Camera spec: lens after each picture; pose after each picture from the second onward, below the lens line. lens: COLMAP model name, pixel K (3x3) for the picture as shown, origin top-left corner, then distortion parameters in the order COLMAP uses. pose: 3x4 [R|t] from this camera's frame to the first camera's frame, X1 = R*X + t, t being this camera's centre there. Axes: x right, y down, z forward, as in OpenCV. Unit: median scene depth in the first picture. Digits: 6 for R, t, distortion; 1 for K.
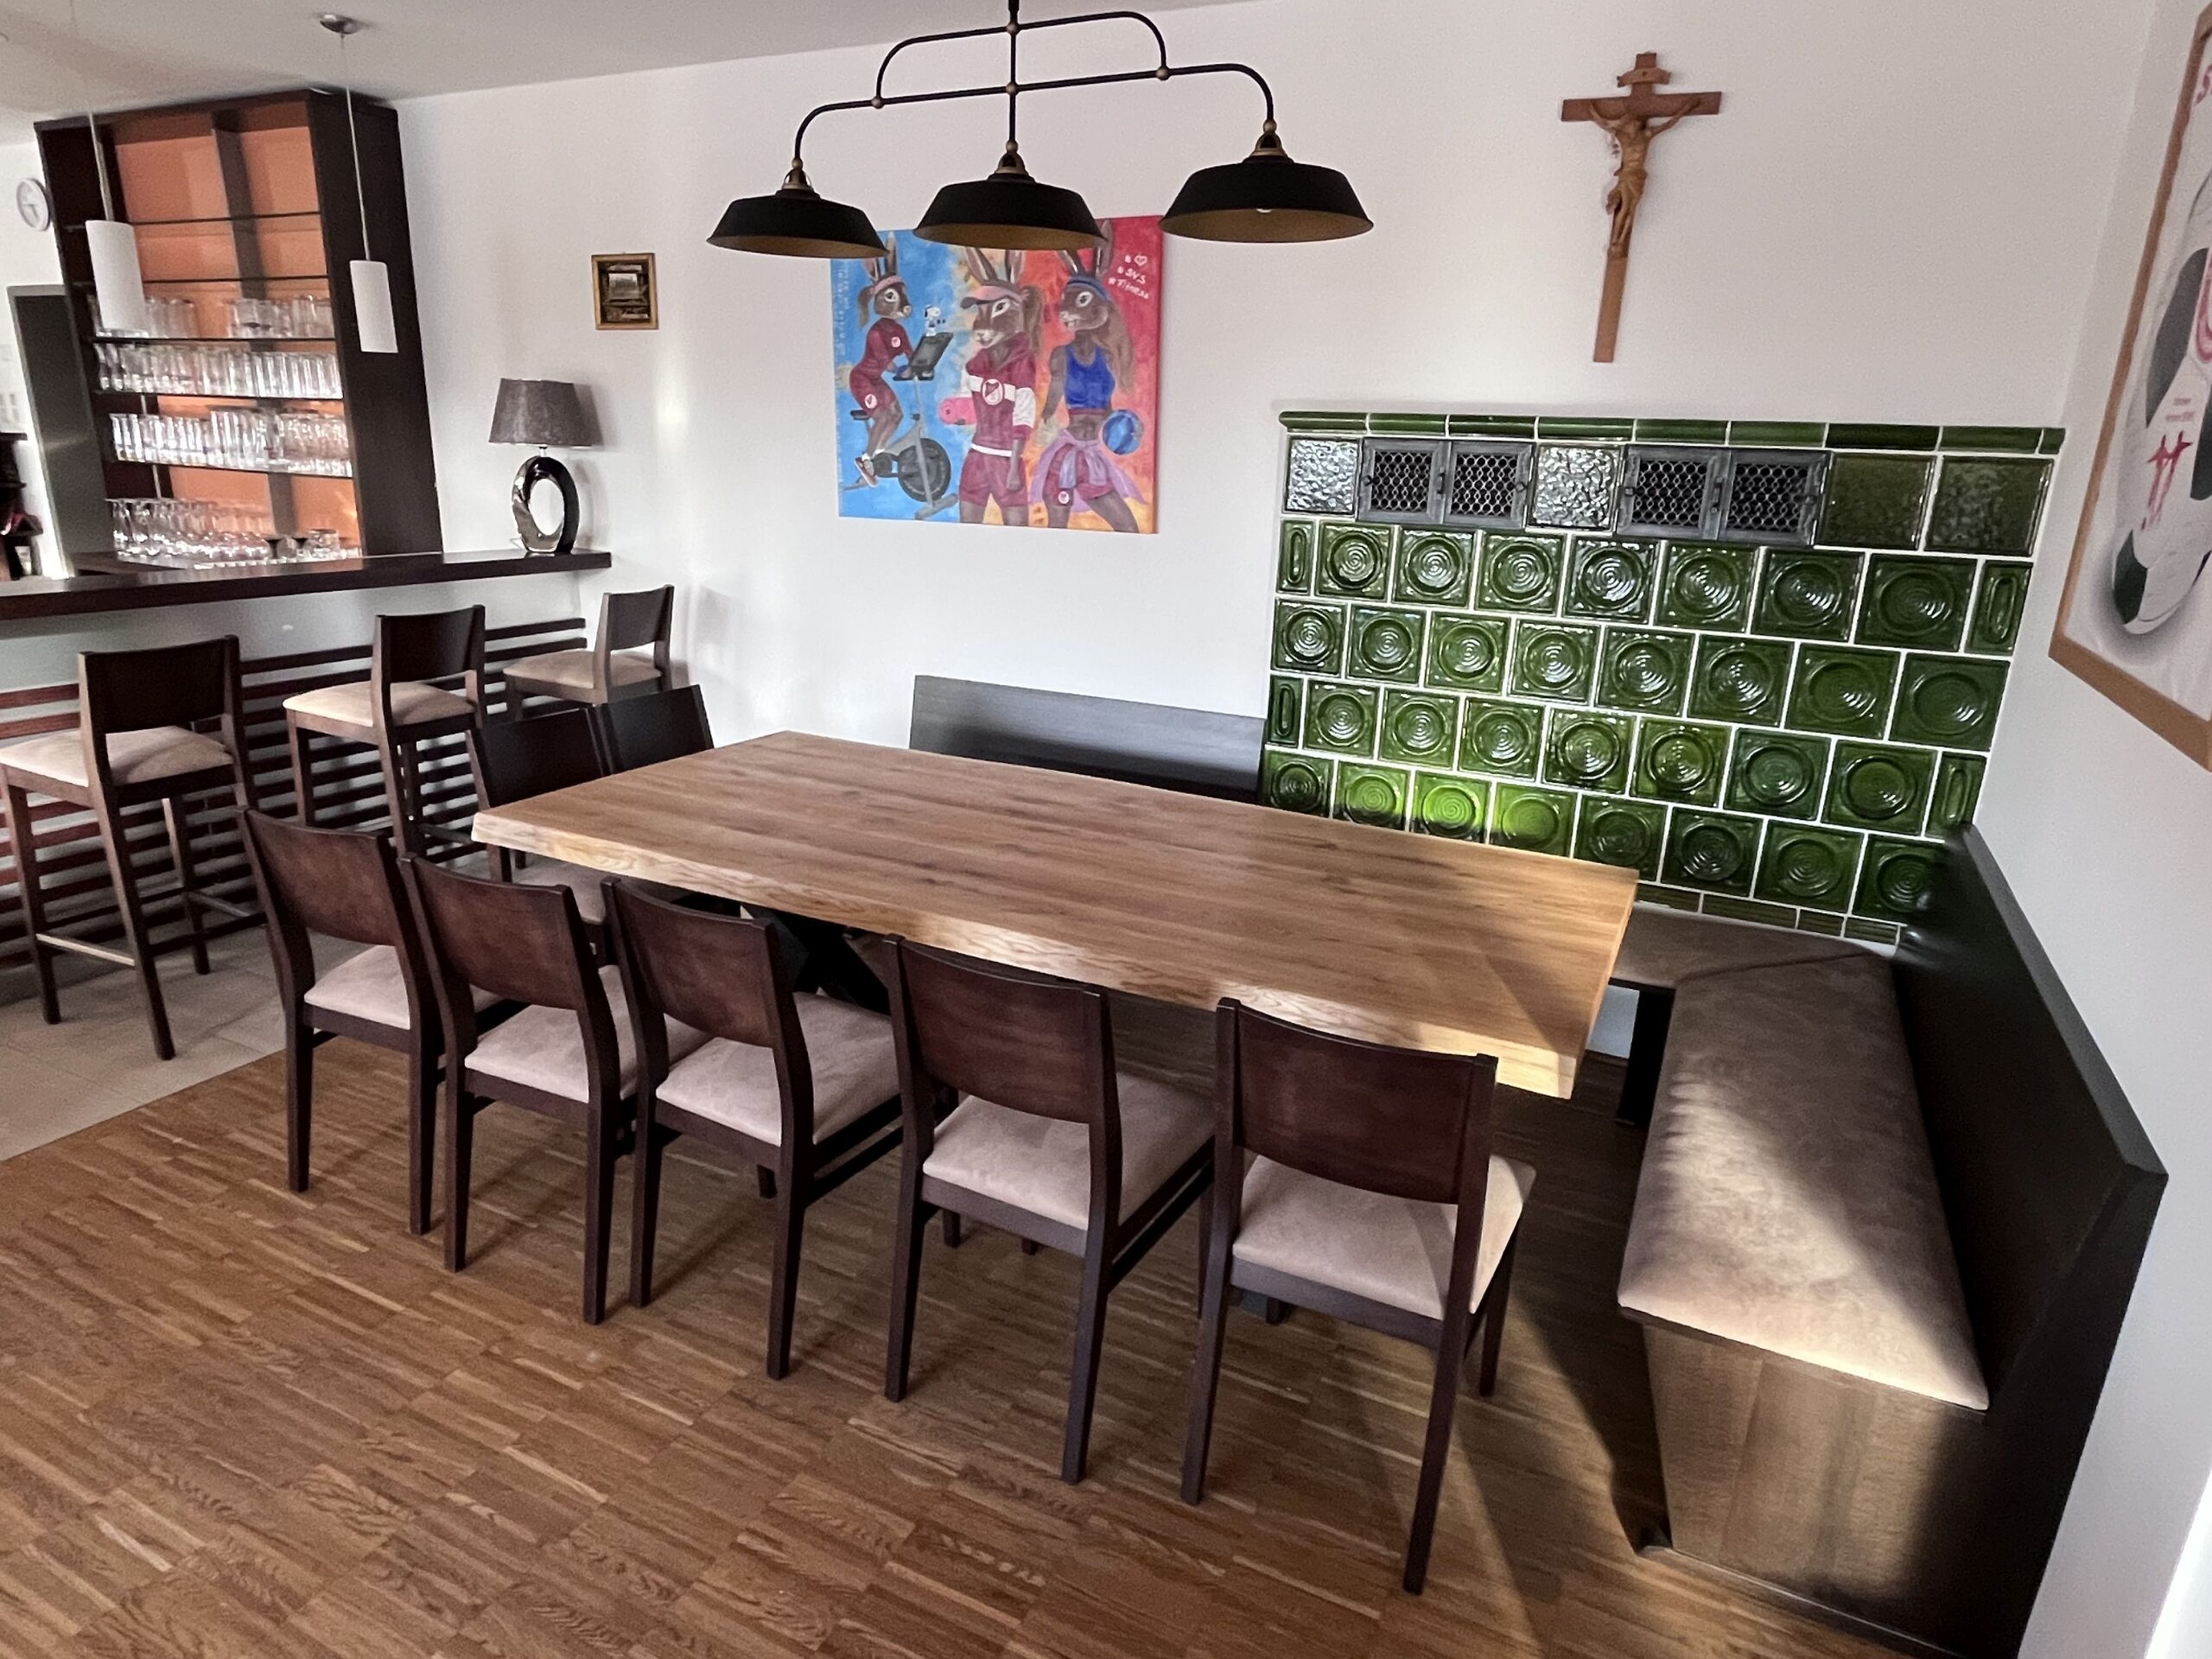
lens RADIAL K [[1287.4, 0, 1106.0], [0, 1287.4, 829.5], [0, 0, 1]] dist [-0.003954, -0.001839]
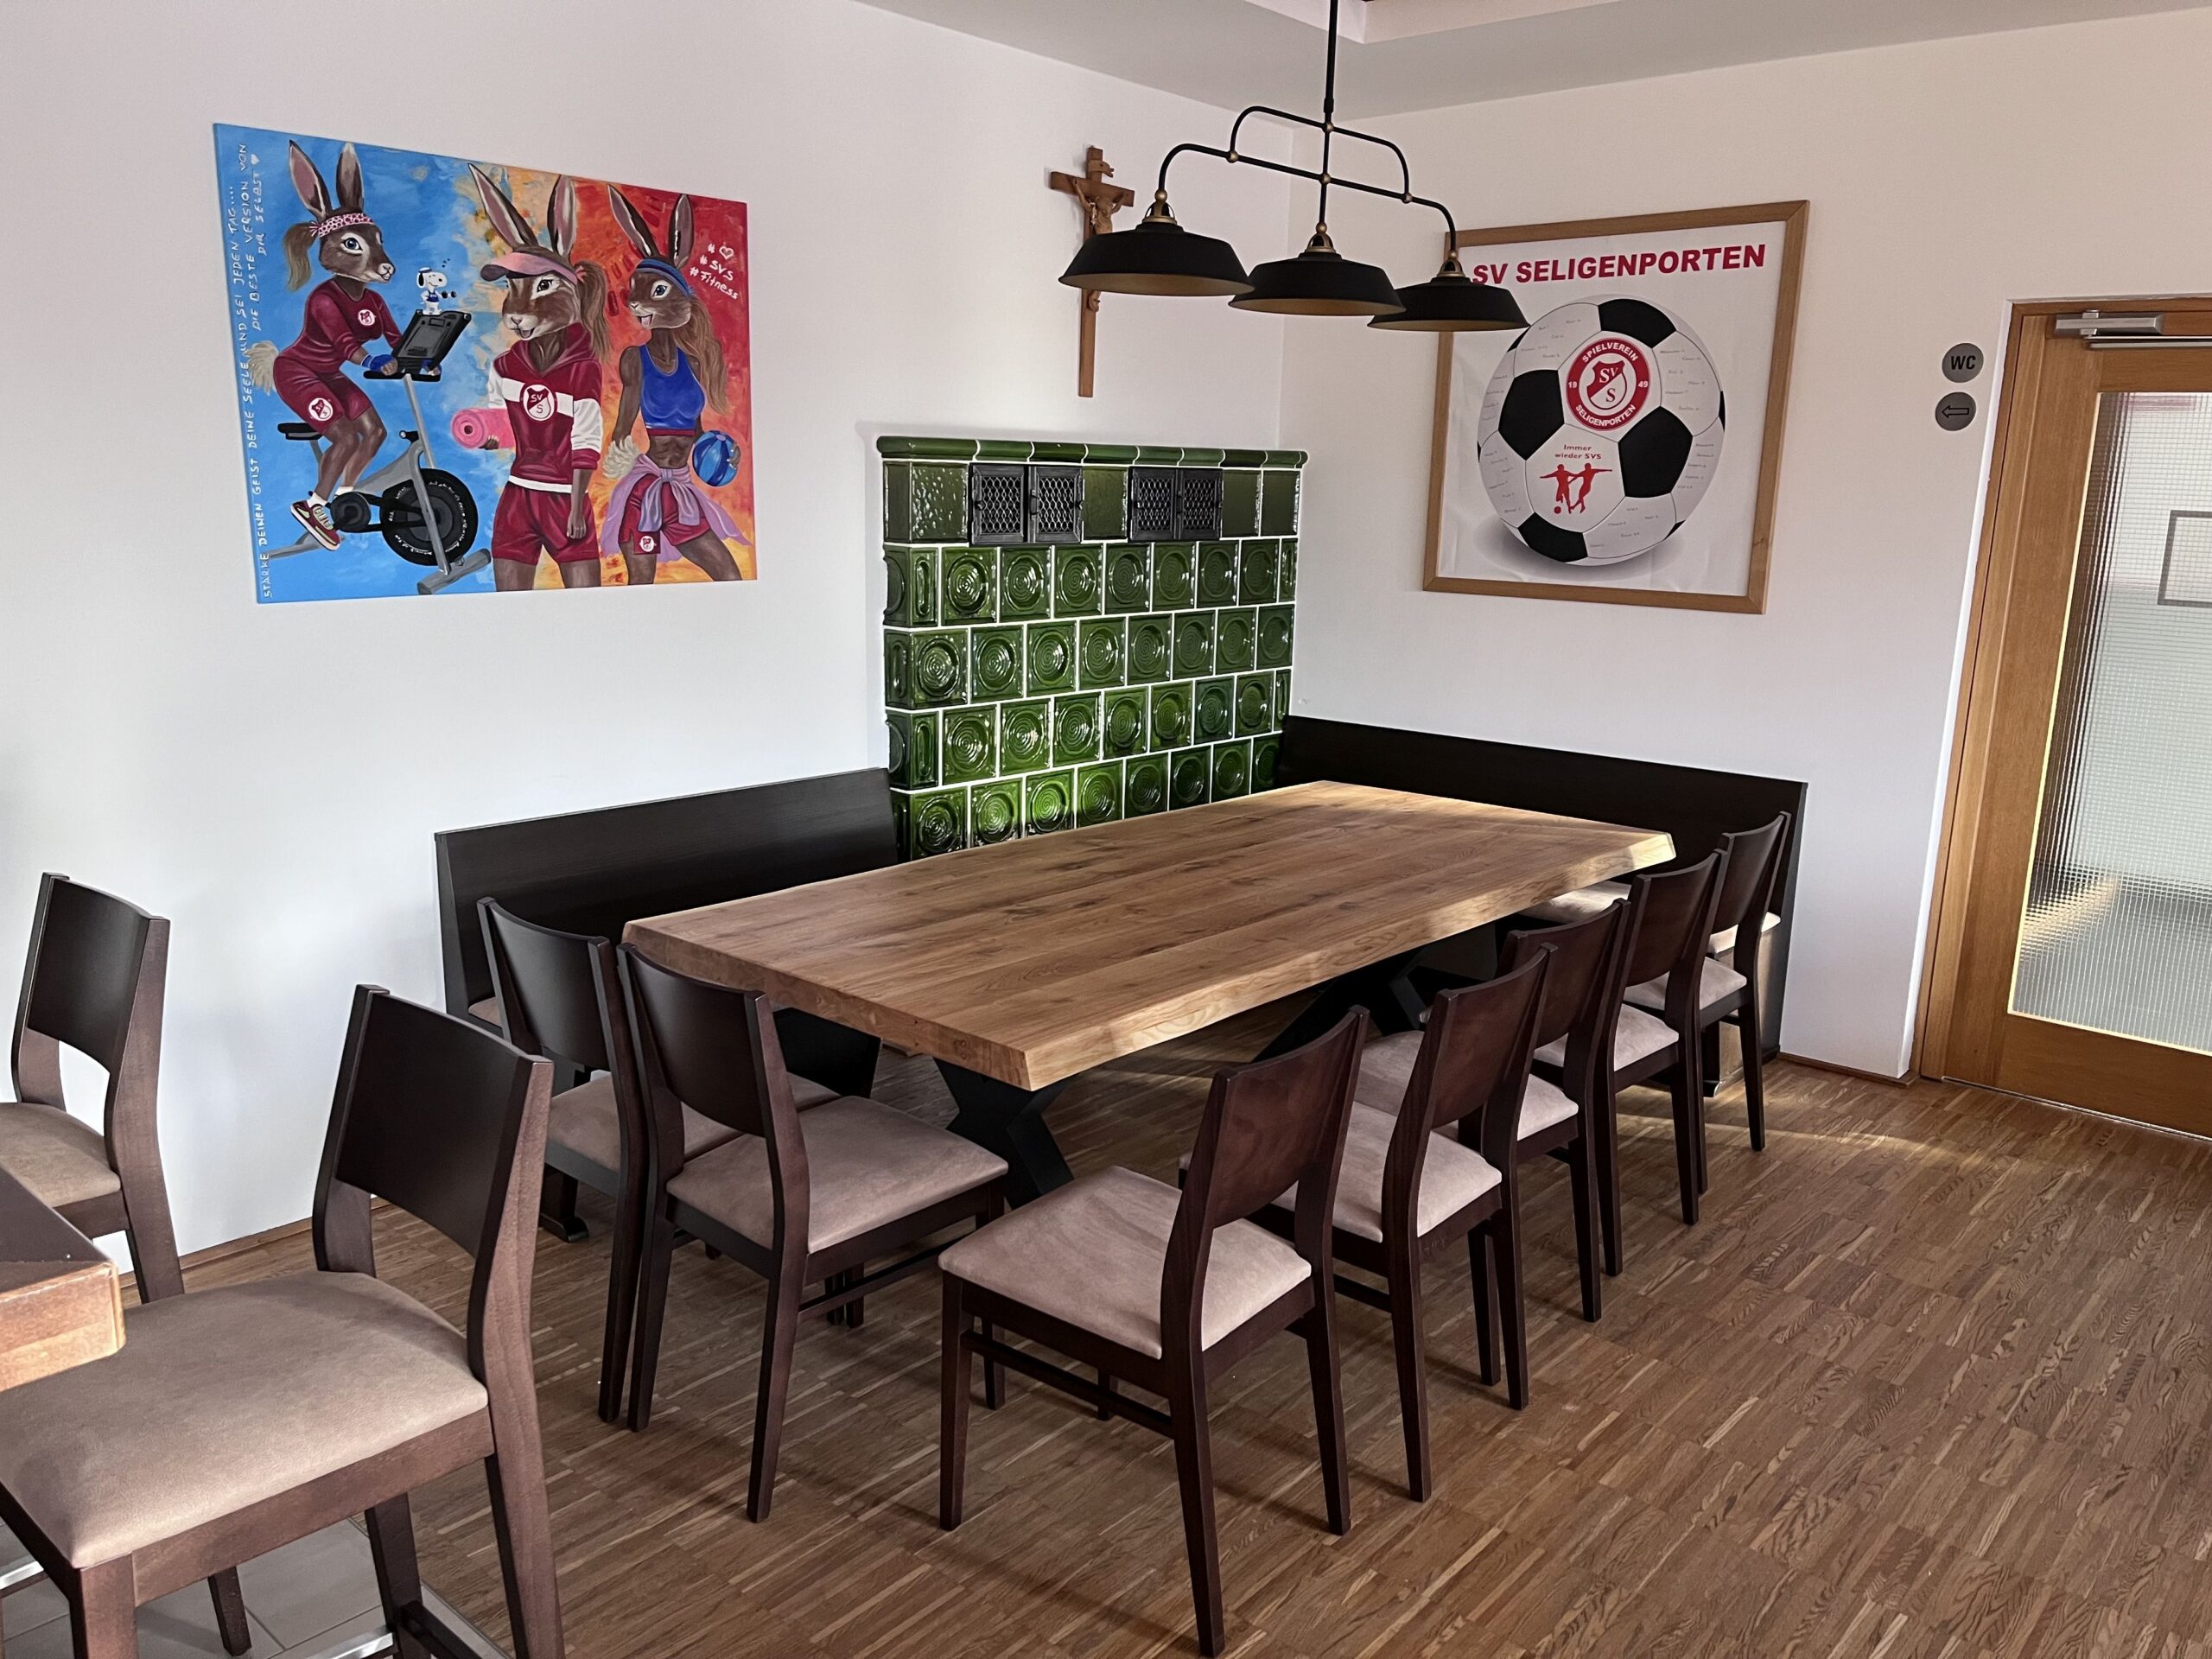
lens RADIAL K [[1682.9, 0, 1106.0], [0, 1682.9, 829.5], [0, 0, 1]] dist [0.052707, -0.053216]
pose [[0.259165, -0.227780, 0.938589, -0.943498], [0.266220, 0.950994, 0.157282, -0.185192], [-0.928418, 0.209109, 0.307104, 0.486426]]
